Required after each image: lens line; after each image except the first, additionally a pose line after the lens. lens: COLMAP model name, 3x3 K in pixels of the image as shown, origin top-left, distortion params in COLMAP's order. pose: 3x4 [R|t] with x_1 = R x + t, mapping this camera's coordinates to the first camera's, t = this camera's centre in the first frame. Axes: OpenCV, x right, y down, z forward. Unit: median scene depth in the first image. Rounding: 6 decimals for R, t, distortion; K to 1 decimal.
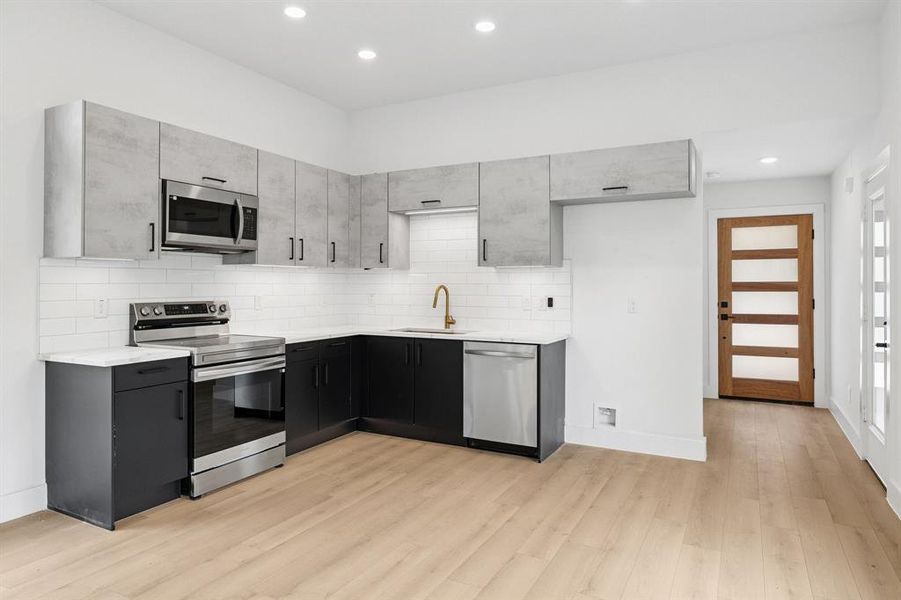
lens RADIAL K [[565.5, 0, 447.2], [0, 565.5, 284.6], [0, 0, 1]] dist [0.003403, 0.001622]
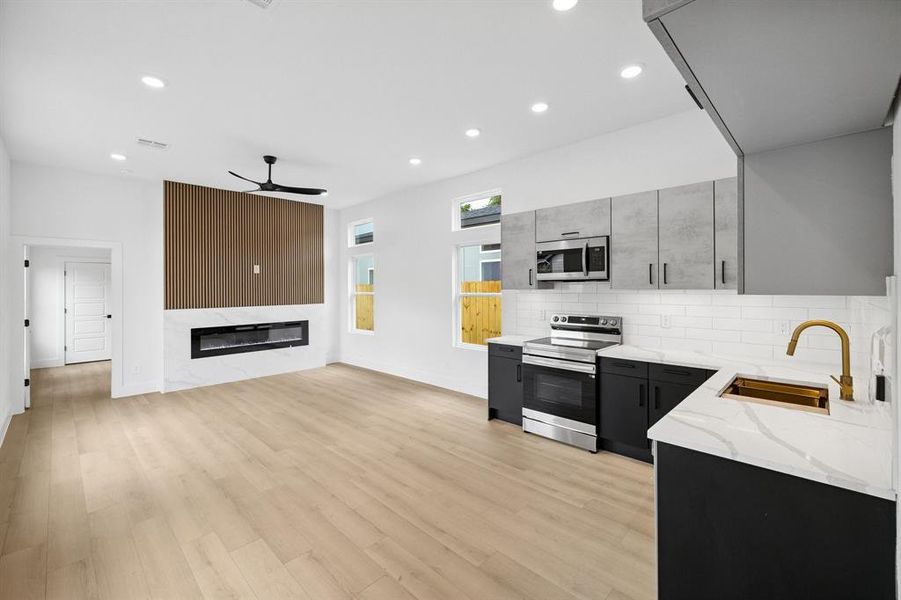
lens RADIAL K [[386.0, 0, 451.9], [0, 386.0, 287.8], [0, 0, 1]] dist [-0.000377, 0.000154]
pose [[-0.281276, 0.001964, -0.959625, 0.569051], [0.006520, 0.999979, 0.000136, -0.041596], [0.959605, -0.006218, -0.281282, 0.883254]]
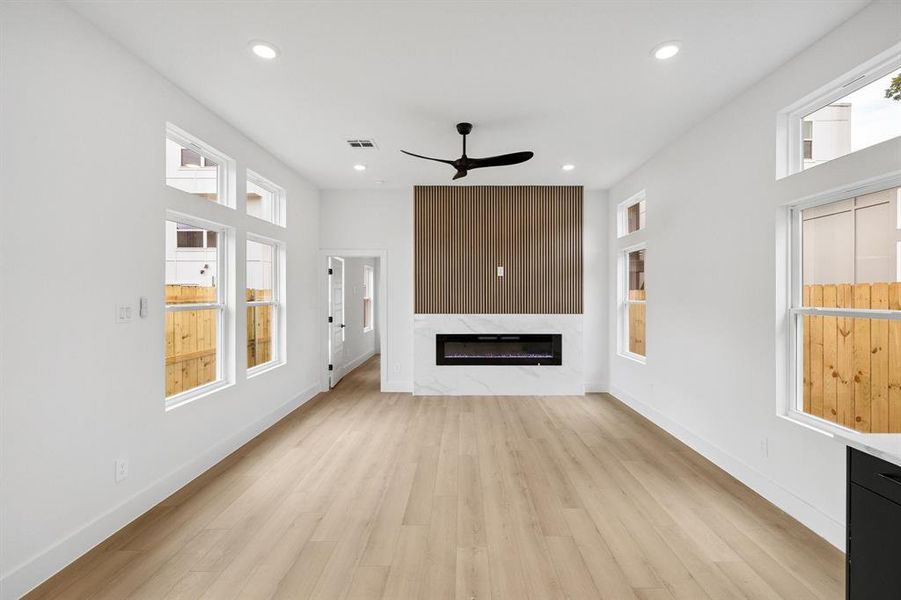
lens RADIAL K [[393.4, 0, 458.2], [0, 393.4, 293.6], [0, 0, 1]] dist [-0.000935, 0.000102]
pose [[-0.889752, -0.004132, -0.456425, 0.098549], [-0.004157, 0.999991, -0.000949, -0.041558], [0.456425, 0.001053, -0.889761, 0.855295]]
